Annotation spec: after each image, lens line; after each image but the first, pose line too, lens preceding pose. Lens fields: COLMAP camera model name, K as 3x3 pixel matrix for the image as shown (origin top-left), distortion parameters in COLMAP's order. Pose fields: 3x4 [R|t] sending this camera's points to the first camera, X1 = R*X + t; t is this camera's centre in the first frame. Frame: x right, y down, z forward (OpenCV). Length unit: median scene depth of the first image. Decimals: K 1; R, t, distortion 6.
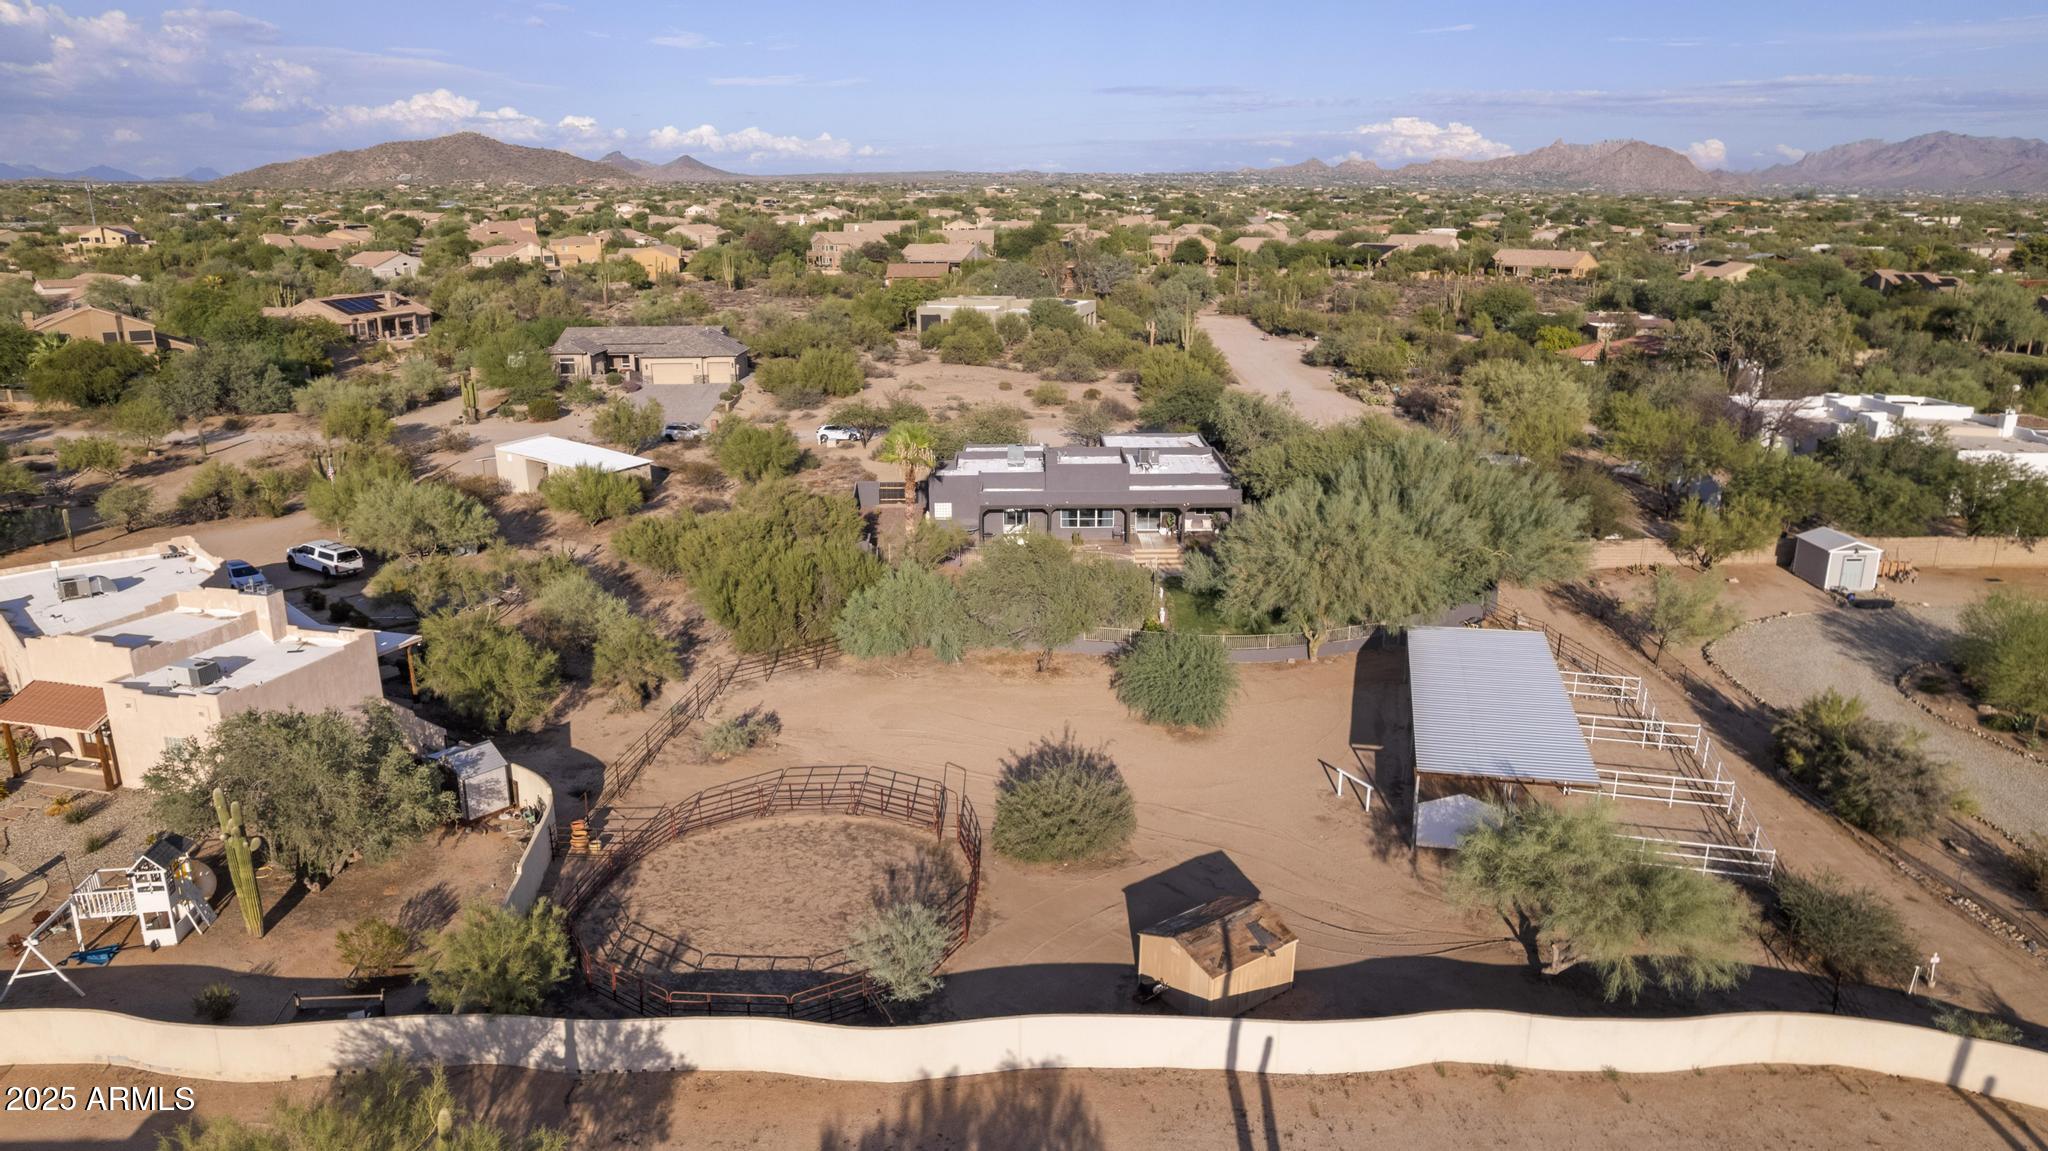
lens RADIAL K [[1300.5, 0, 1024.0], [0, 1300.5, 575.5], [0, 0, 1]] dist [-0.078008, 0.069405]
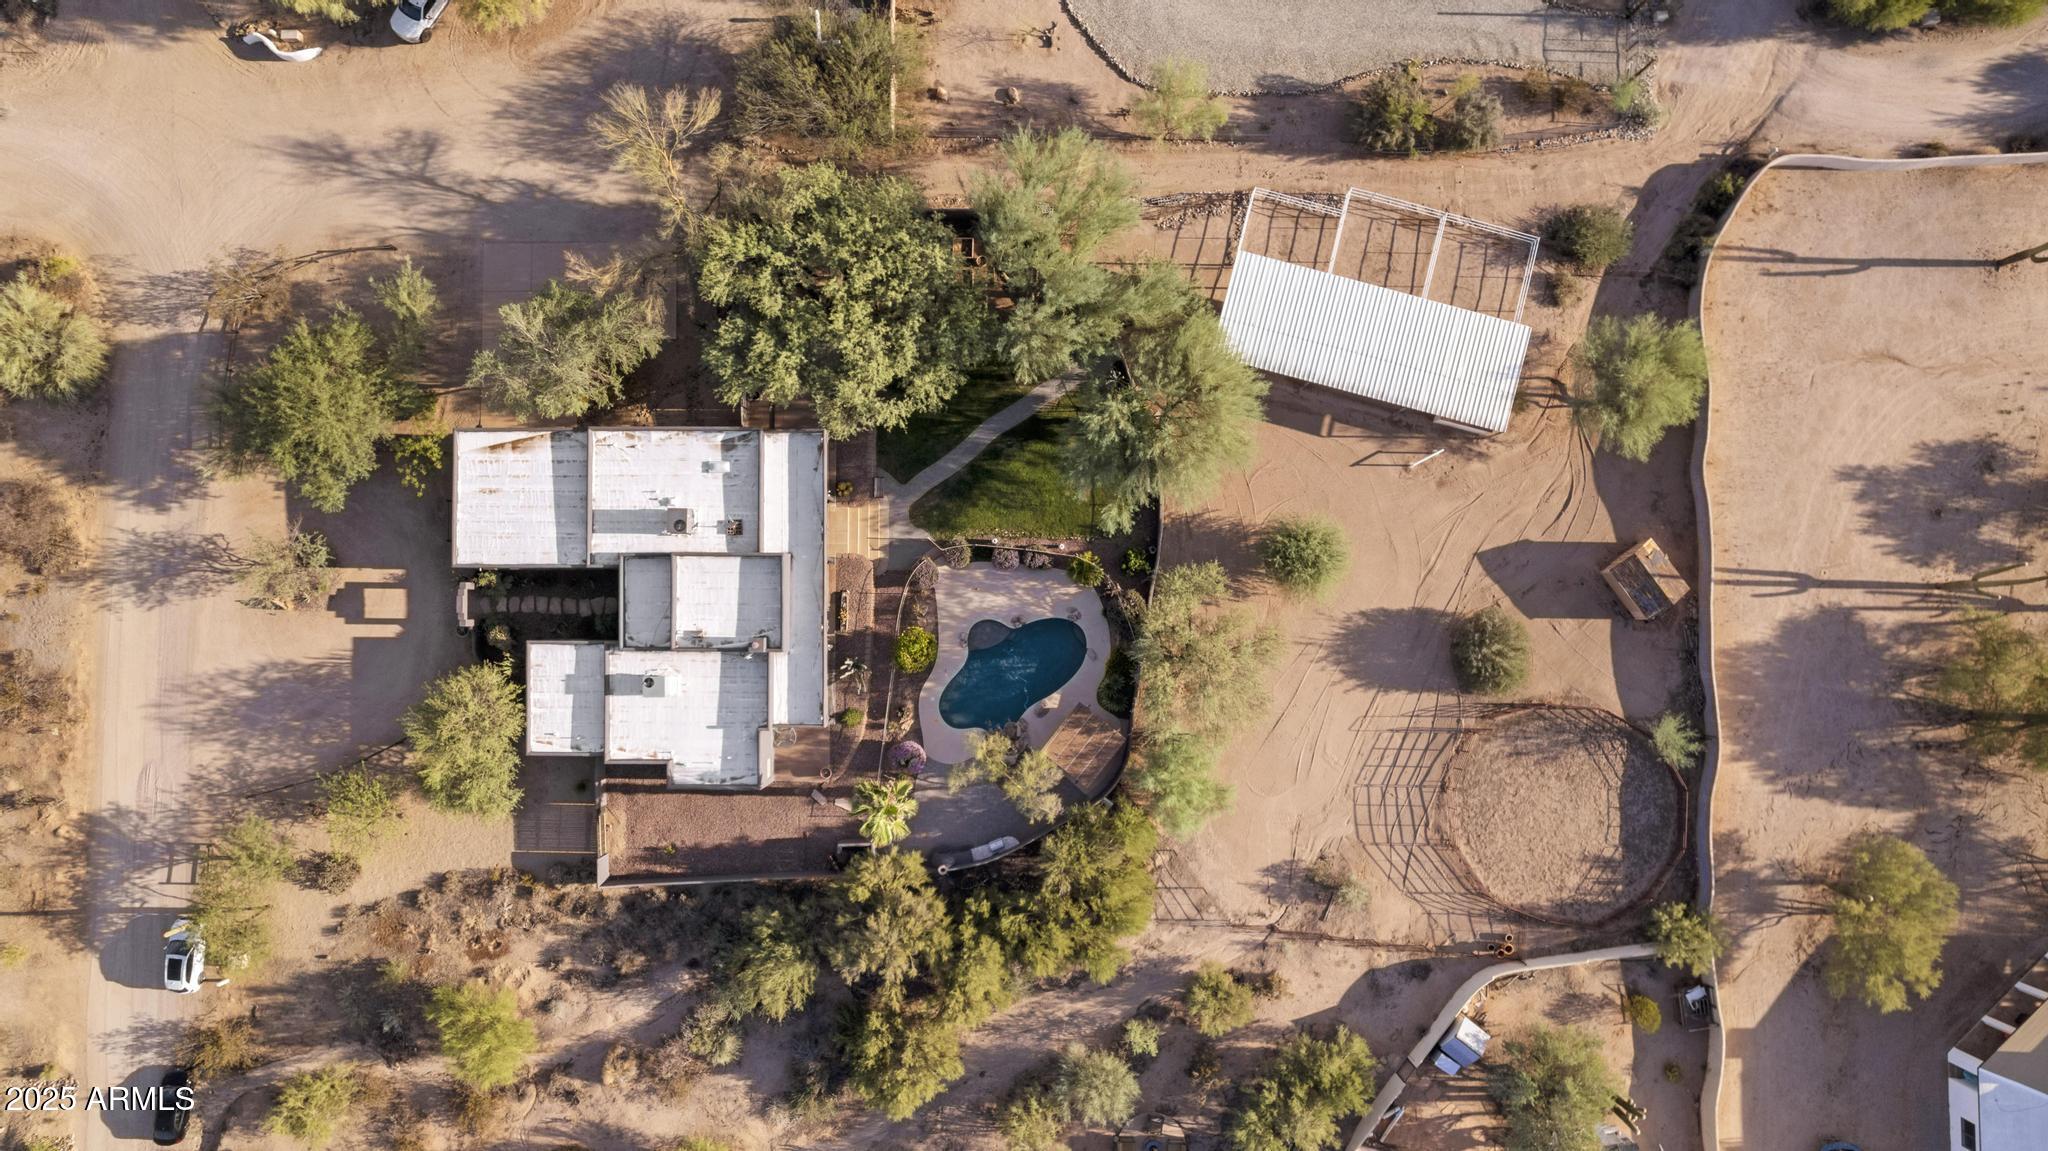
lens RADIAL K [[1300.5, 0, 1024.0], [0, 1300.5, 575.5], [0, 0, 1]] dist [-0.078008, 0.069405]
pose [[0.006866, -0.999972, 0.002979, 0.044494], [0.295195, 0.004873, 0.955425, -0.561641], [-0.955412, -0.005681, 0.295220, 0.400313]]
